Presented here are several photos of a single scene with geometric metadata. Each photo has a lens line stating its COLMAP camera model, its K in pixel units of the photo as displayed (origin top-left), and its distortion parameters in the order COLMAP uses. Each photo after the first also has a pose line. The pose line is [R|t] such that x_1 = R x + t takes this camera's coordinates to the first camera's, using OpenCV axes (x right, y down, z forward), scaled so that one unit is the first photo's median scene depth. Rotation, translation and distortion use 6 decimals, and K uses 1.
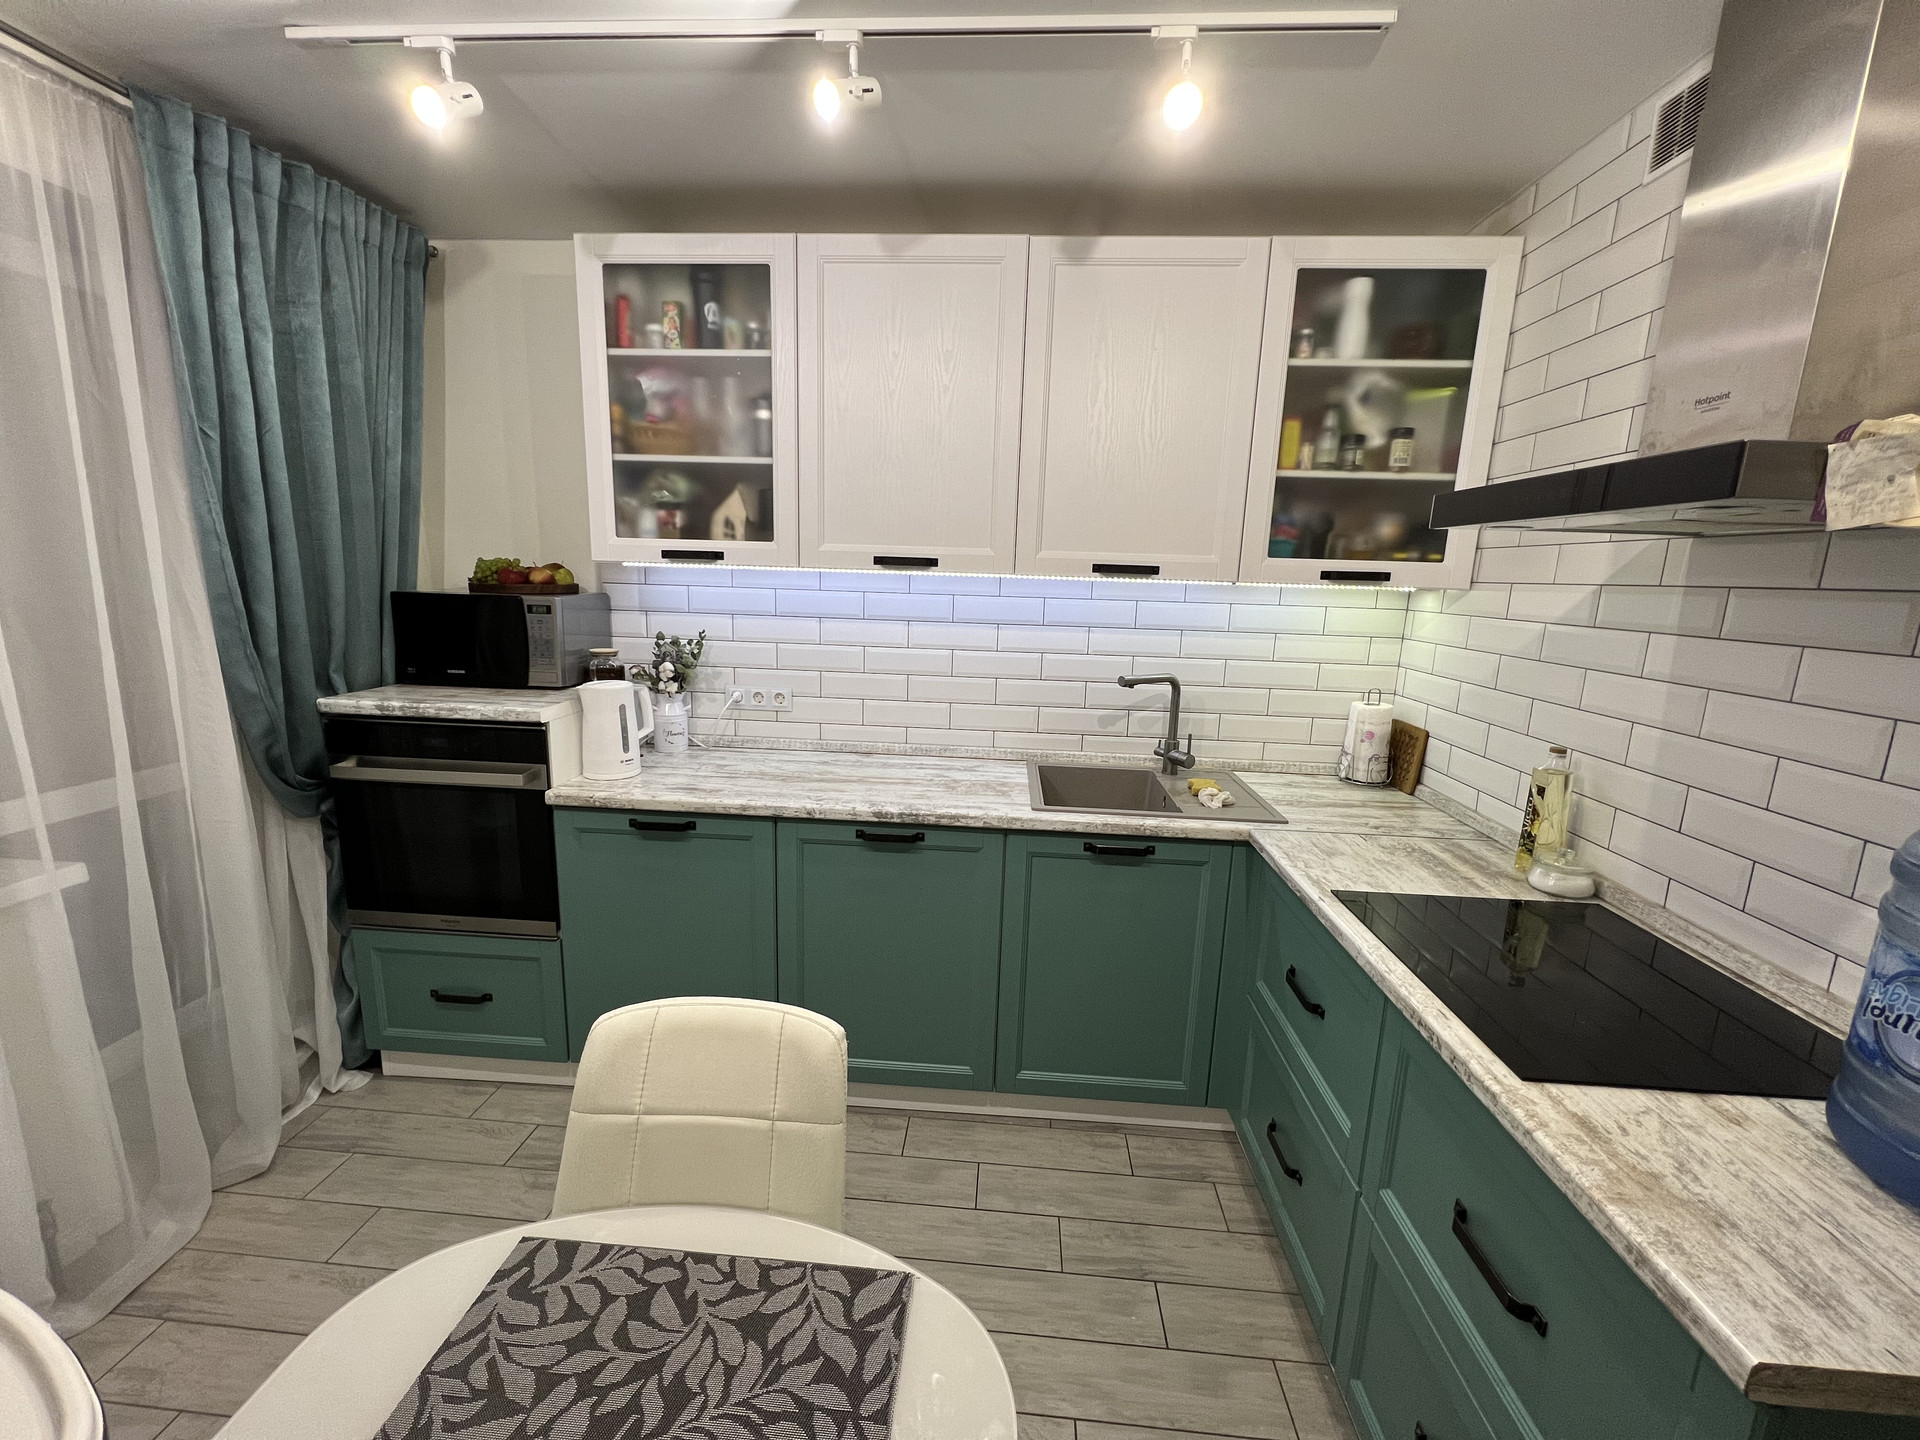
lens RADIAL K [[768.6, 0, 956.5], [0, 768.6, 715.7], [0, 0, 1]] dist [-0.001322, 0.000139]
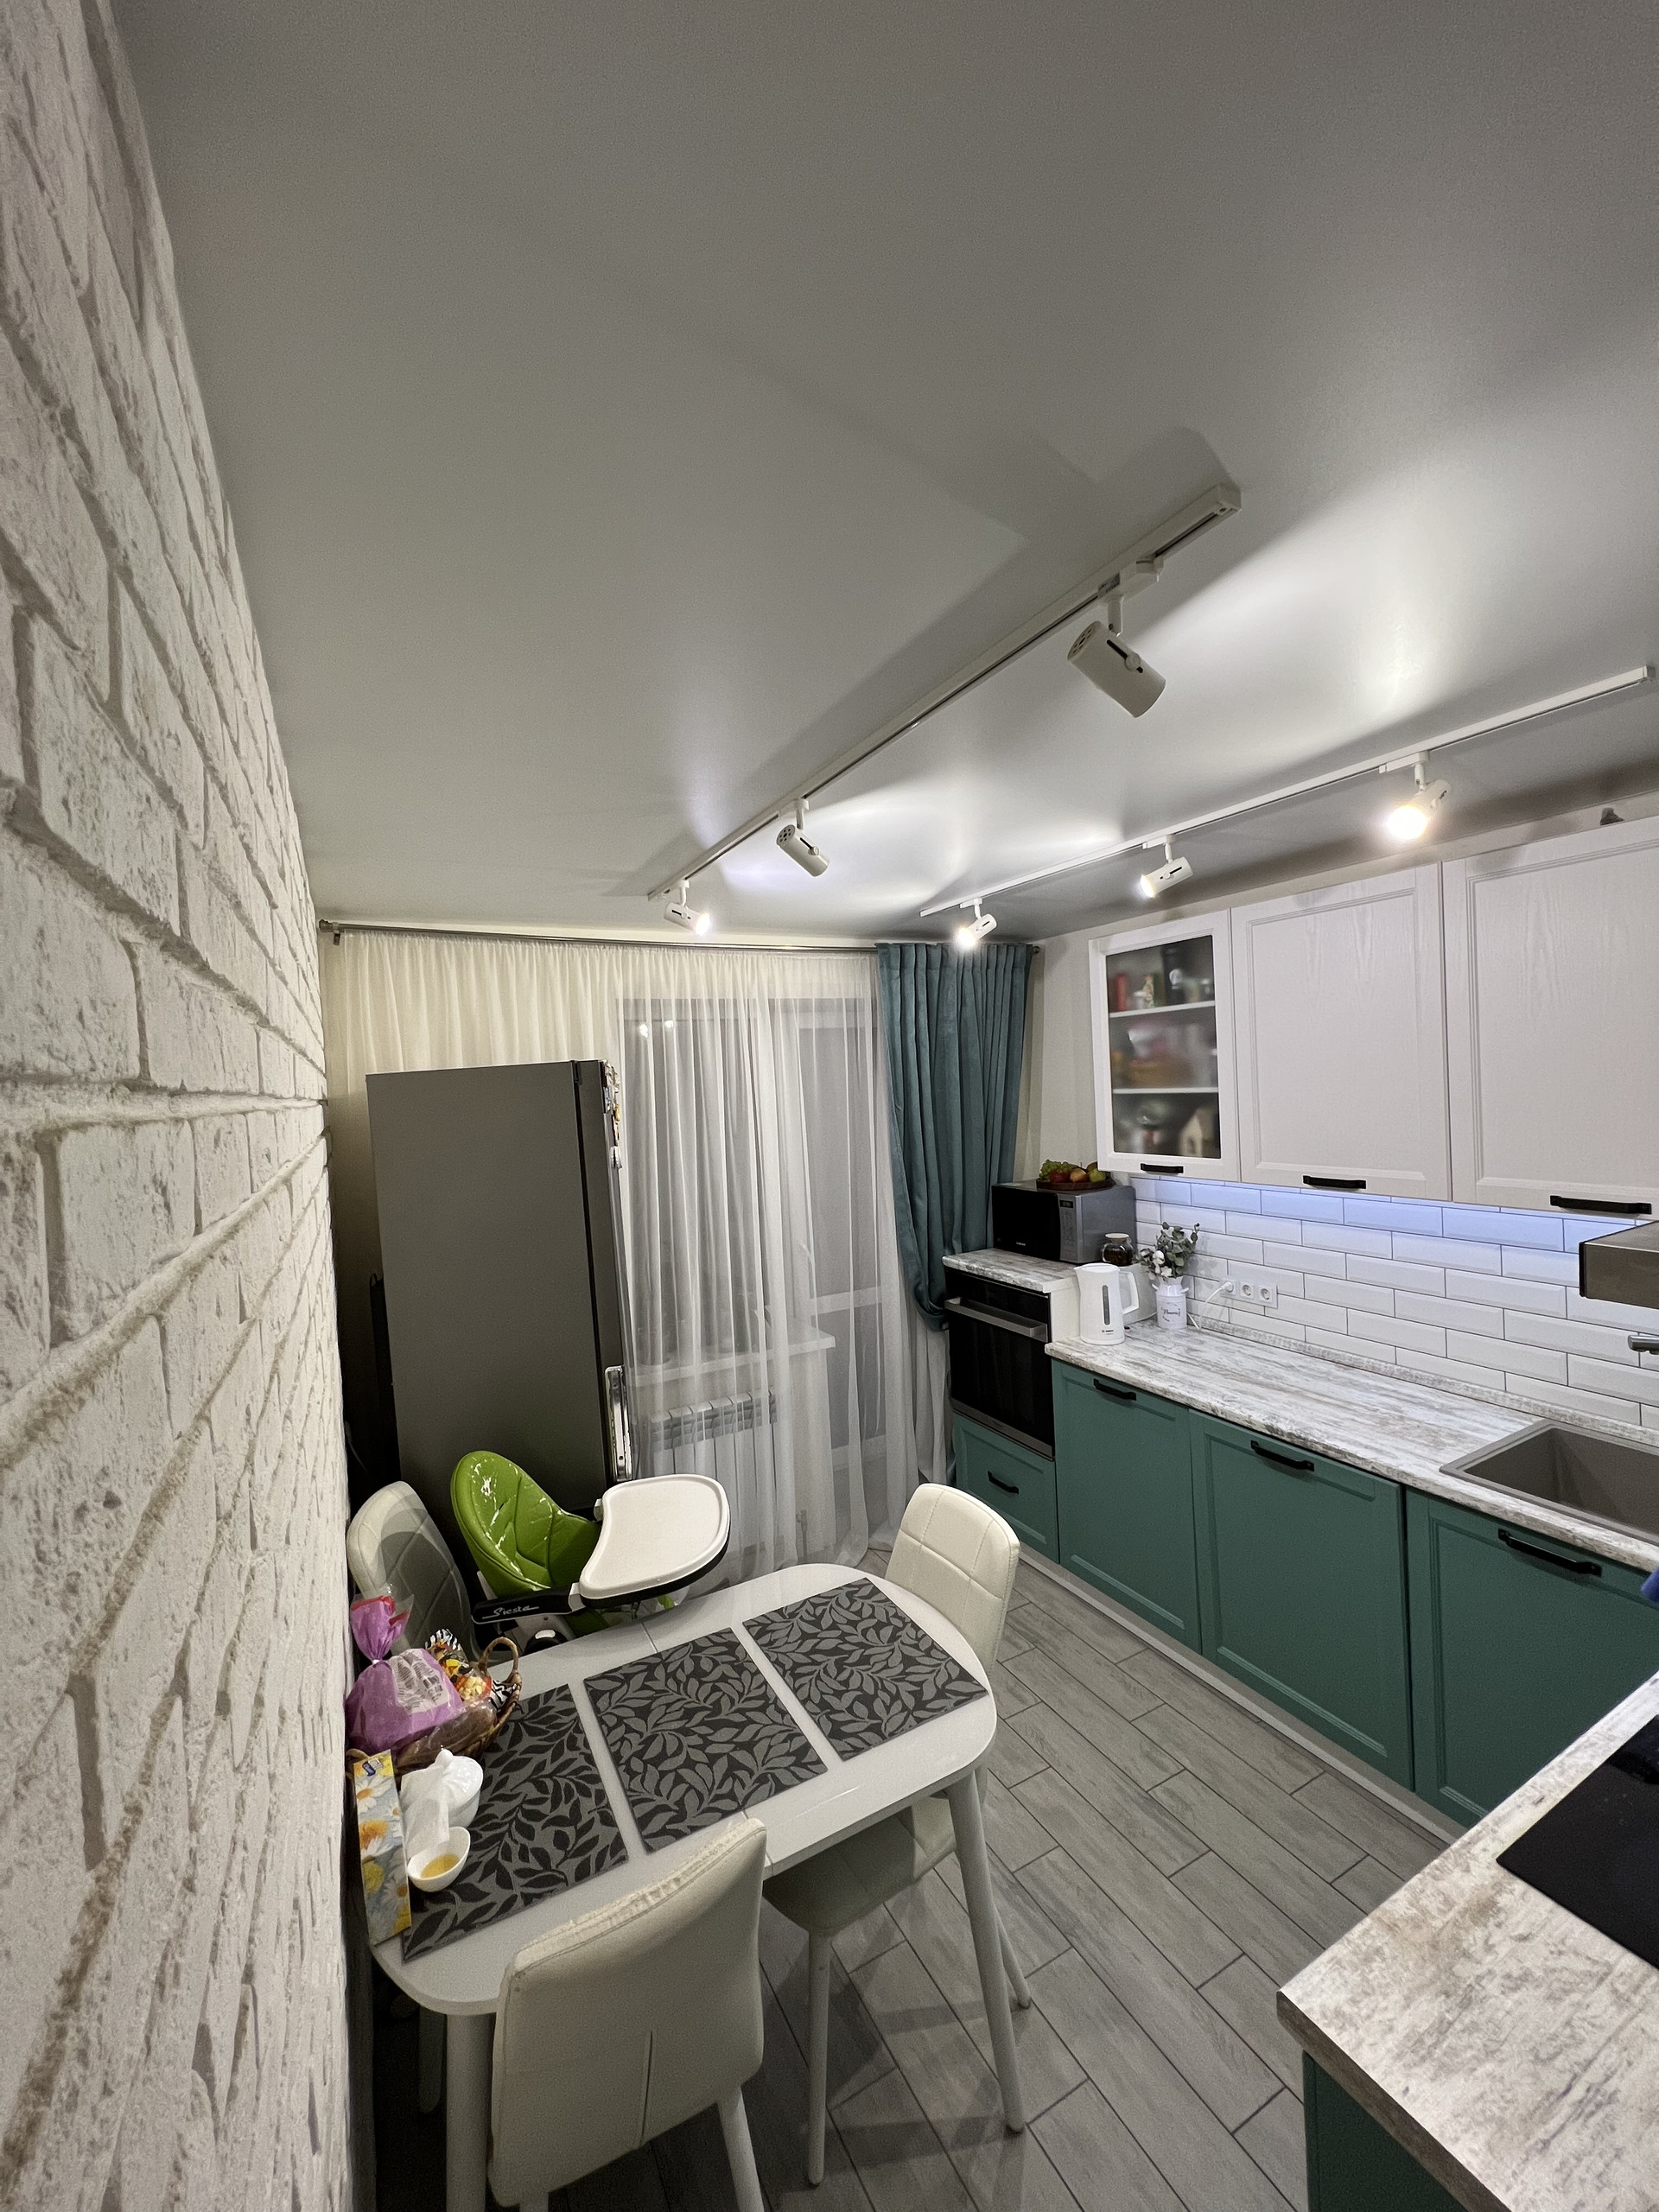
lens RADIAL K [[885.5, 0, 839.0], [0, 885.5, 1096.7], [0, 0, 1]] dist [-0.001322, 0.000139]
pose [[0.540262, -0.039415, -0.840573, 0.588924], [-0.092101, 0.990132, -0.105624, -0.132773], [0.836441, 0.134482, 0.531300, -0.192880]]
